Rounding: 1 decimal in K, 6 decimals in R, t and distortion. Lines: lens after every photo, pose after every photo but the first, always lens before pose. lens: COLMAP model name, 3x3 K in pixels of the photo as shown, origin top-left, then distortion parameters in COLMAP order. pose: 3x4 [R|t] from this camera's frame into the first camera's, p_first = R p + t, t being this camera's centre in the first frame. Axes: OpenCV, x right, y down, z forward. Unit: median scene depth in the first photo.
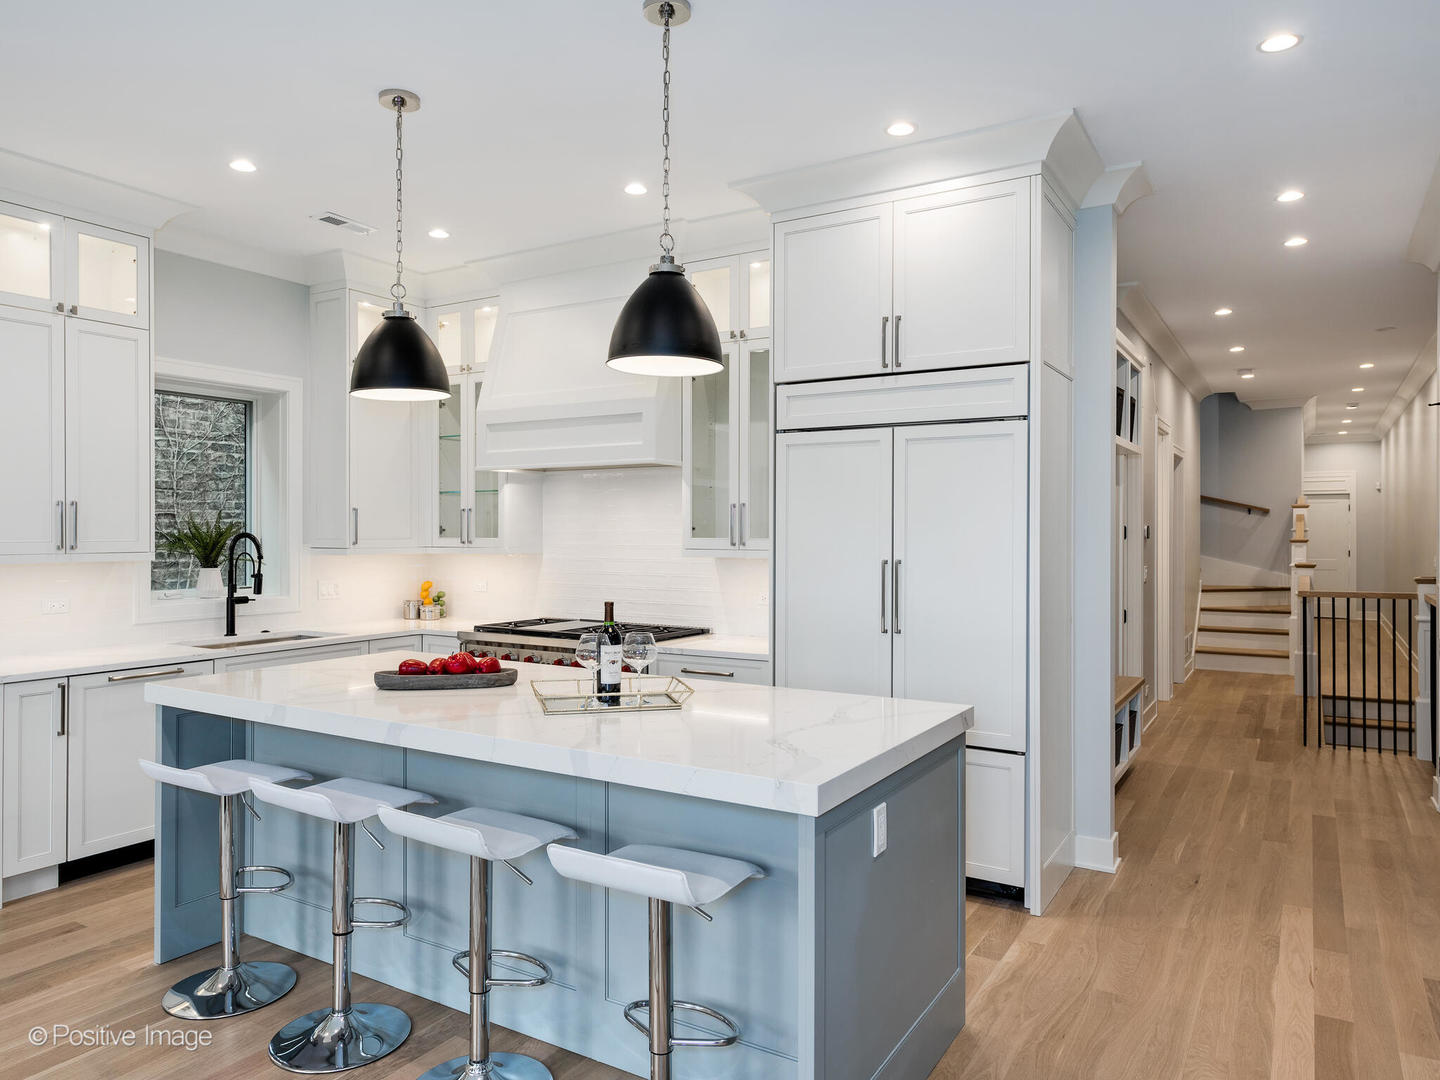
lens RADIAL K [[967.5, 0, 708.0], [0, 967.5, 529.3], [0, 0, 1]] dist [0.002254, -0.003063]
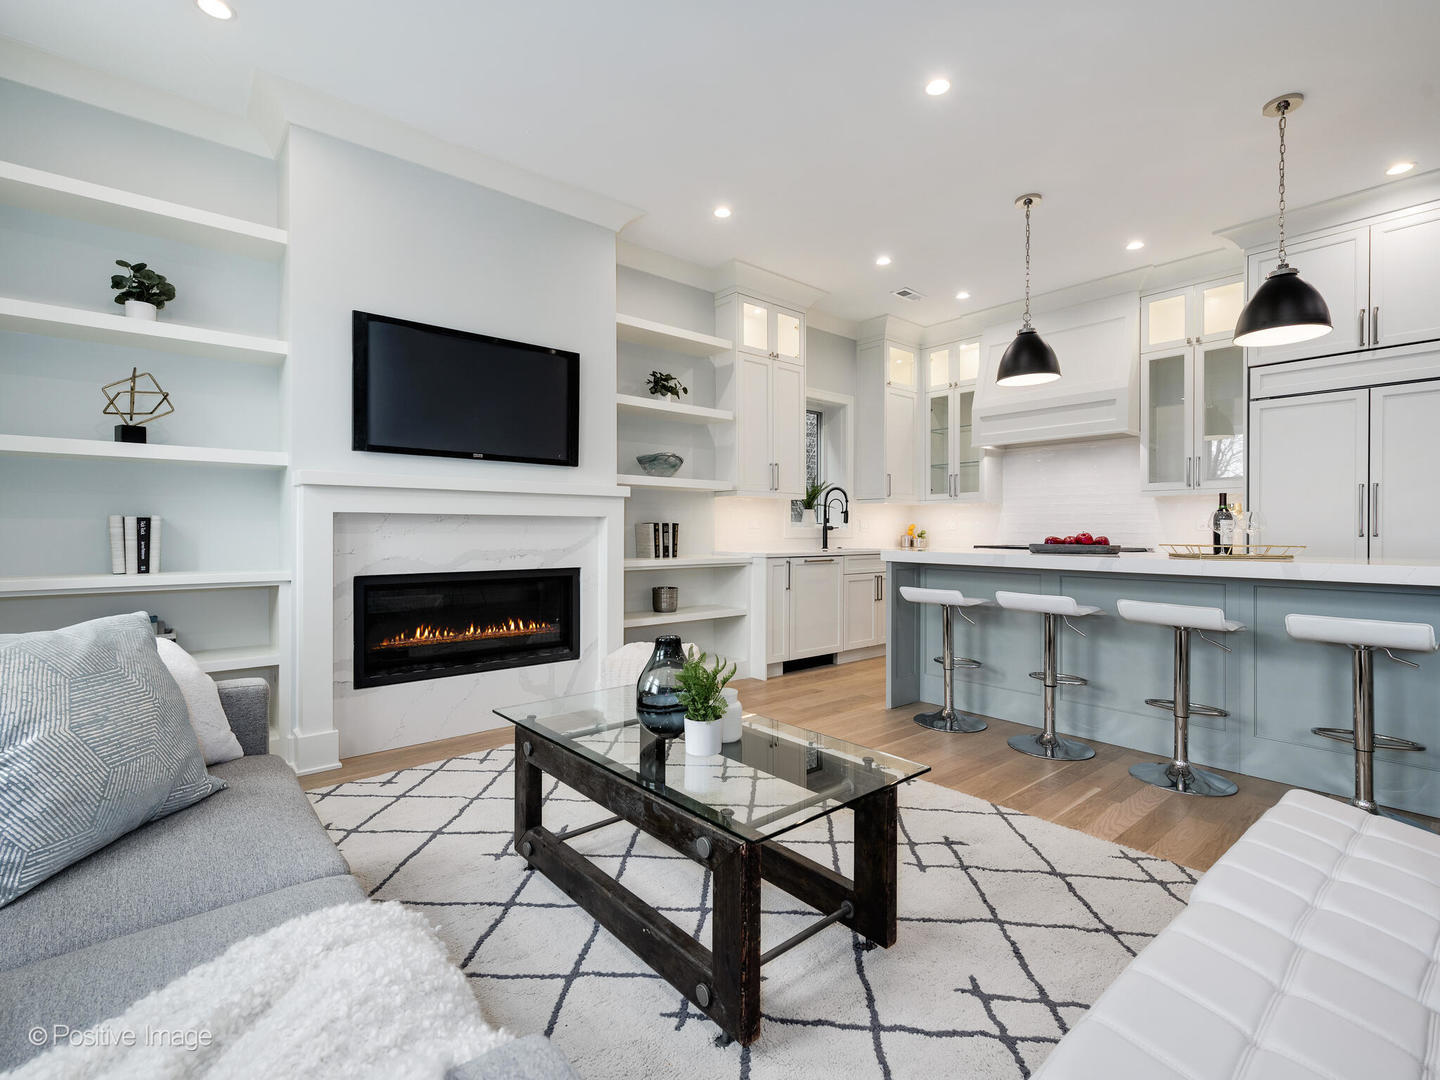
lens RADIAL K [[663.3, 0, 715.0], [0, 663.3, 534.9], [0, 0, 1]] dist [0.011922, -0.003600]
pose [[0.949533, 0.003194, -0.313649, -0.399034], [-0.001356, 0.999981, 0.006078, 0.100933], [0.313663, -0.005346, 0.949519, -0.208809]]
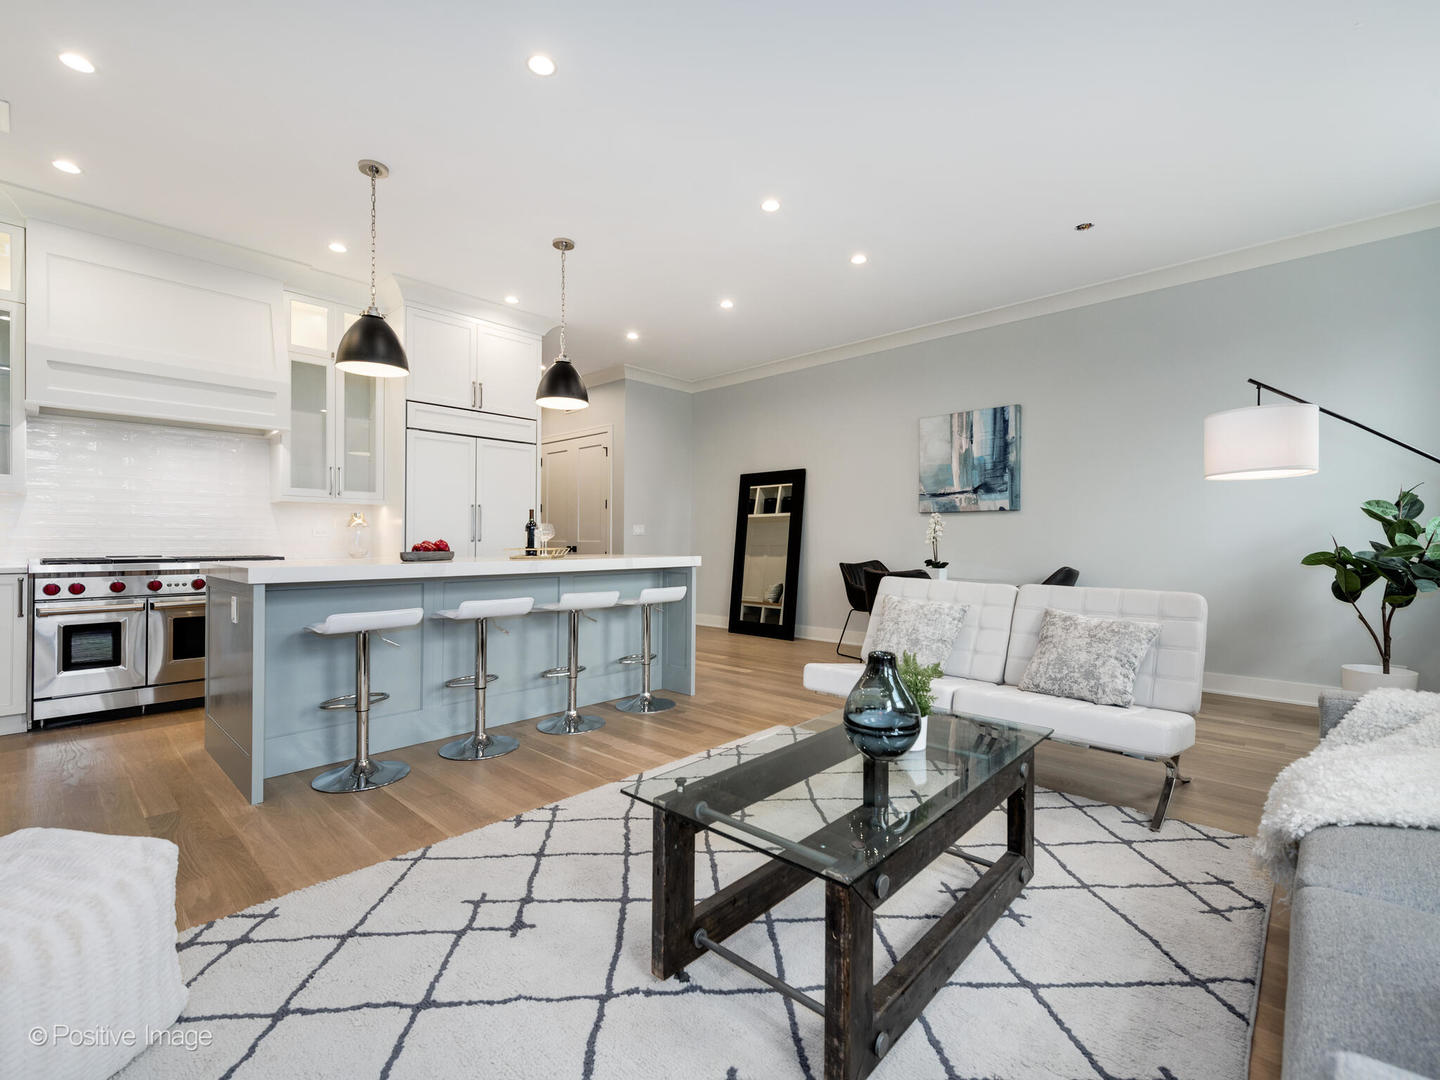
lens RADIAL K [[640.9, 0, 717.8], [0, 640.9, 549.1], [0, 0, 1]] dist [0.012722, -0.001878]
pose [[0.209320, -0.014843, 0.977735, -1.002156], [-0.005698, 0.999849, 0.016399, 0.099412], [-0.977831, -0.009003, 0.209204, 0.233296]]
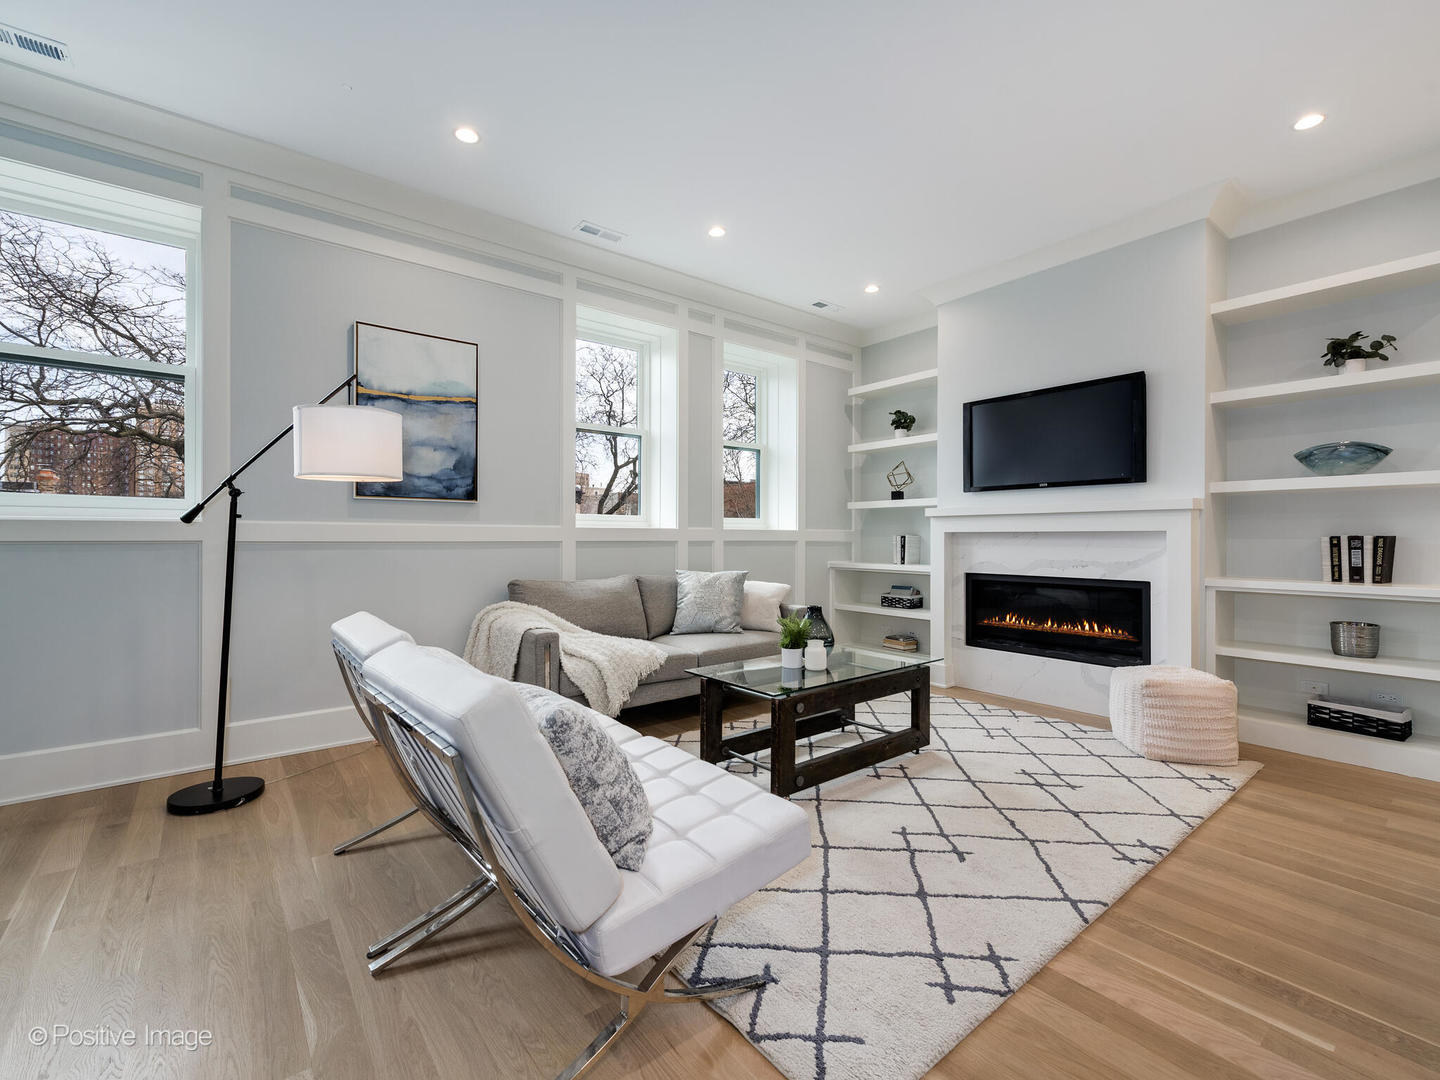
lens RADIAL K [[640.9, 0, 725.6], [0, 640.9, 529.4], [0, 0, 1]] dist [0.012722, -0.001878]
pose [[-0.338710, -0.009490, -0.940843, 0.207414], [0.000215, 0.999948, -0.010163, 0.087665], [0.940891, -0.003645, -0.338691, 0.379865]]
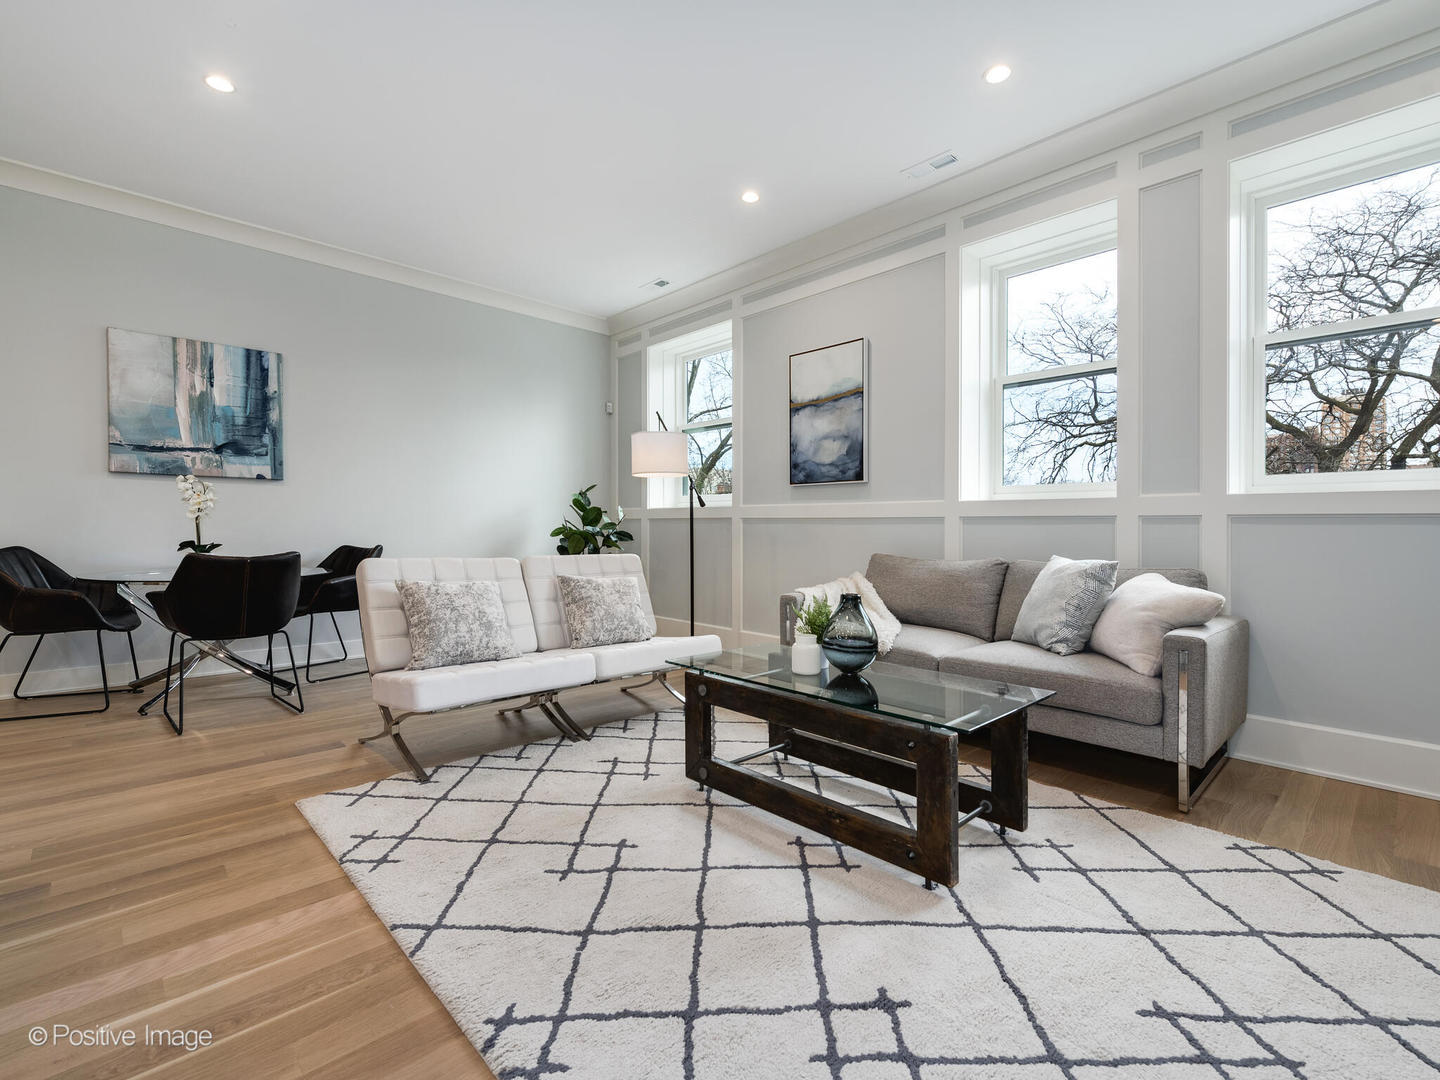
lens RADIAL K [[663.3, 0, 722.7], [0, 663.3, 528.1], [0, 0, 1]] dist [0.011922, -0.003600]
pose [[-0.964907, -0.005869, 0.262525, -0.617060], [-0.007613, 0.999955, -0.005625, 0.120422], [-0.262481, -0.007426, -0.964909, 0.807253]]
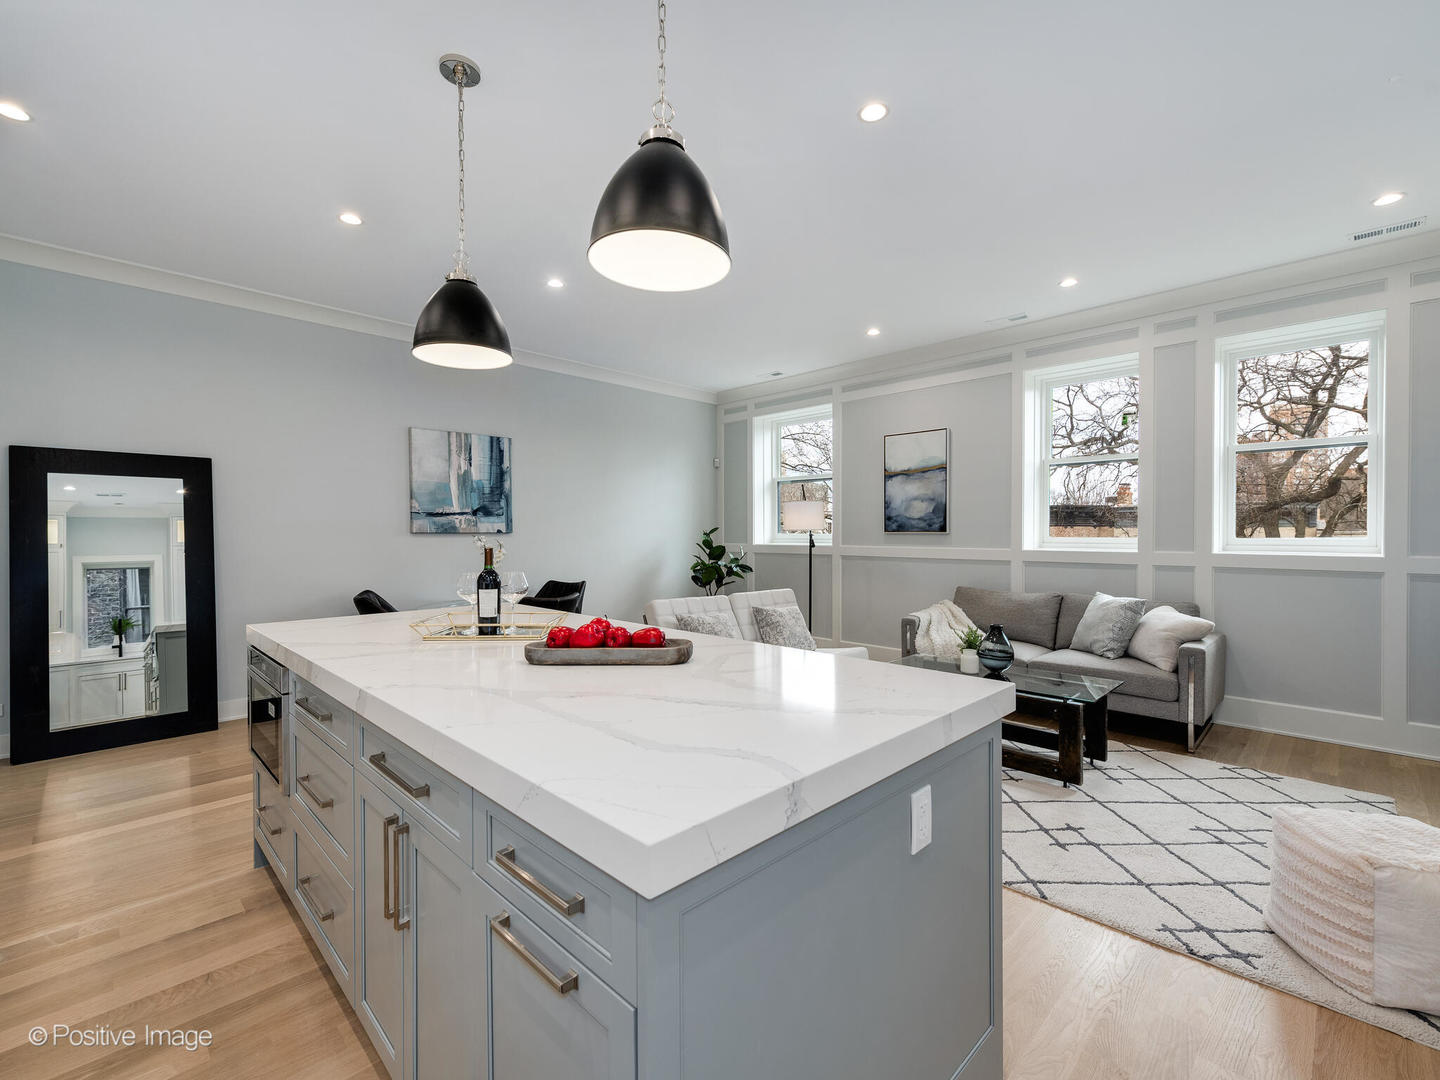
lens RADIAL K [[640.9, 0, 721.8], [0, 640.9, 541.7], [0, 0, 1]] dist [0.012722, -0.001878]
pose [[-0.972207, -0.002998, 0.234102, -0.402649], [-0.000712, 0.999951, 0.009849, 0.043428], [-0.234120, 0.009409, -0.972162, 1.220967]]
